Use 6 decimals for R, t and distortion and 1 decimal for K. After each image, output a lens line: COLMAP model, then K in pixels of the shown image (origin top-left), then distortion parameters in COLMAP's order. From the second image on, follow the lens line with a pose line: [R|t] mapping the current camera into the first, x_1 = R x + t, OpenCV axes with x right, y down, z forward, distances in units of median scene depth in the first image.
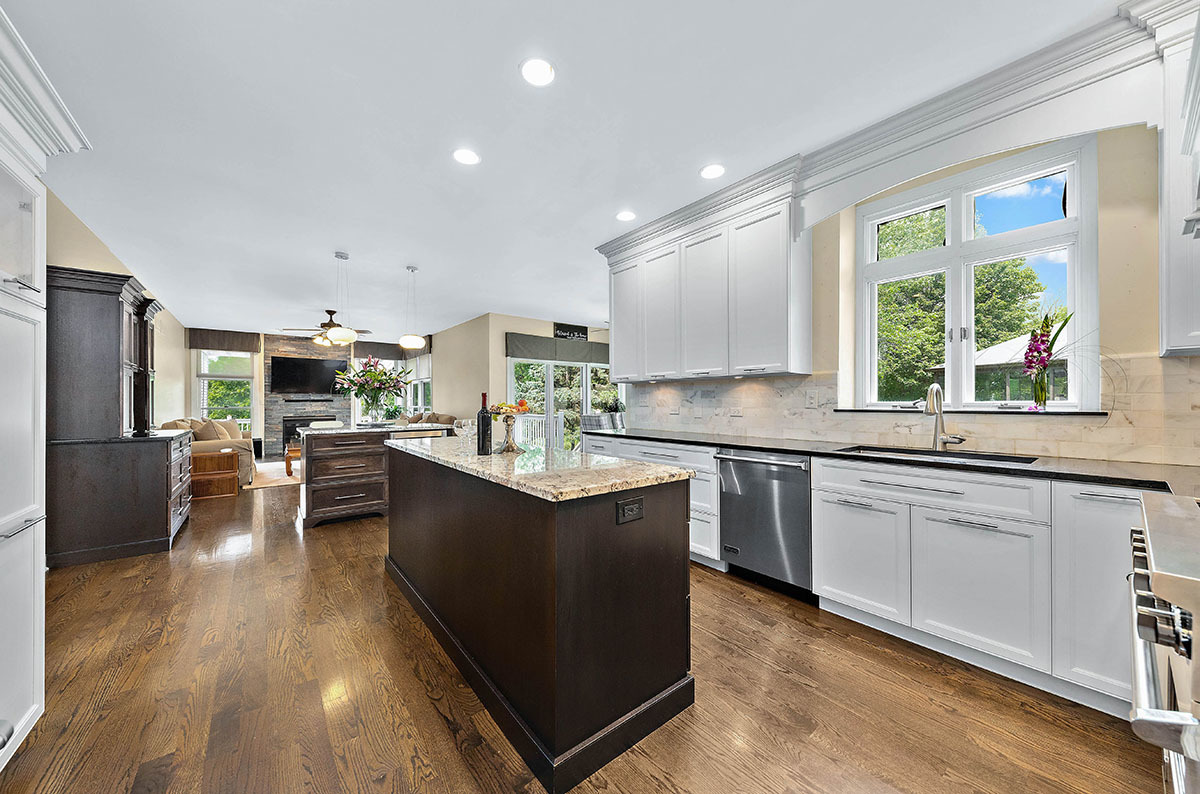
lens RADIAL K [[410.2, 0, 606.6], [0, 410.2, 401.1], [0, 0, 1]] dist [0.001060, 0.000032]
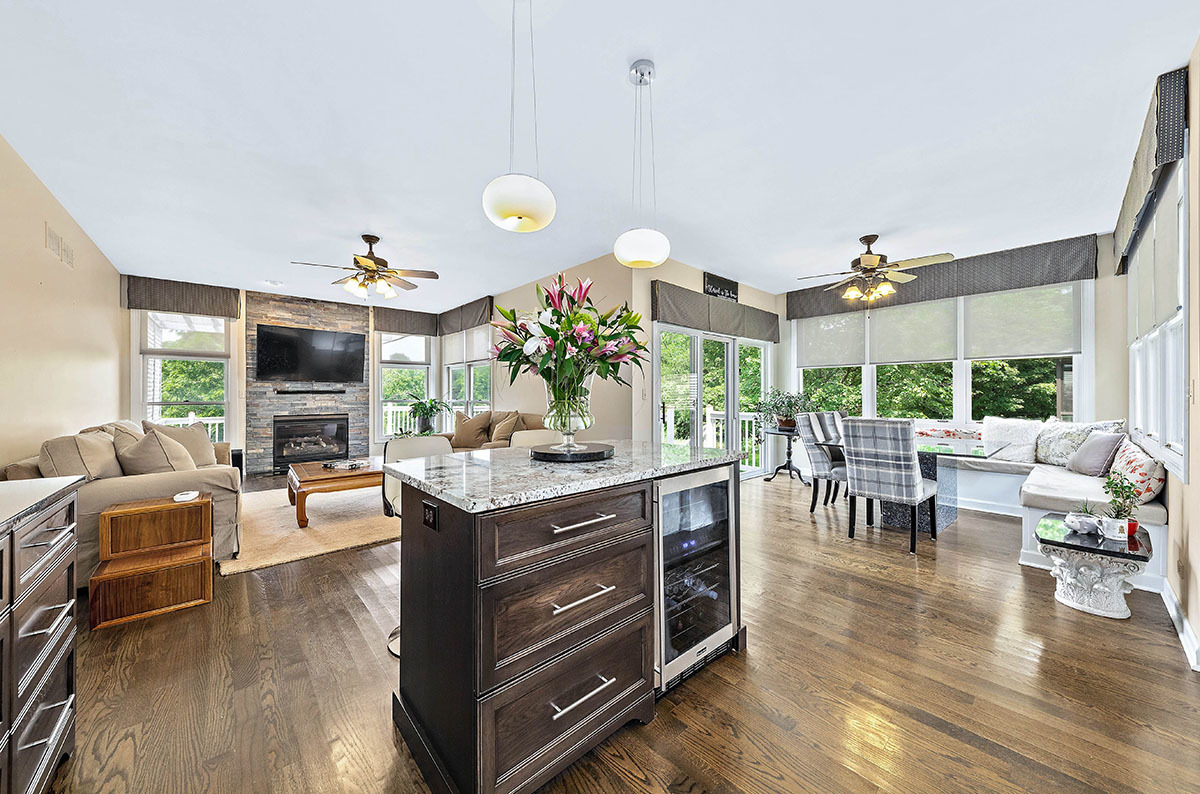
lens RADIAL K [[427.0, 0, 595.9], [0, 427.0, 393.8], [0, 0, 1]] dist [-0.001366, 0.000008]
pose [[0.999869, 0.003072, 0.015907, -0.287193], [-0.003073, 0.999995, 0.000018, 0.000503], [-0.015907, -0.000067, 0.999873, 0.310823]]
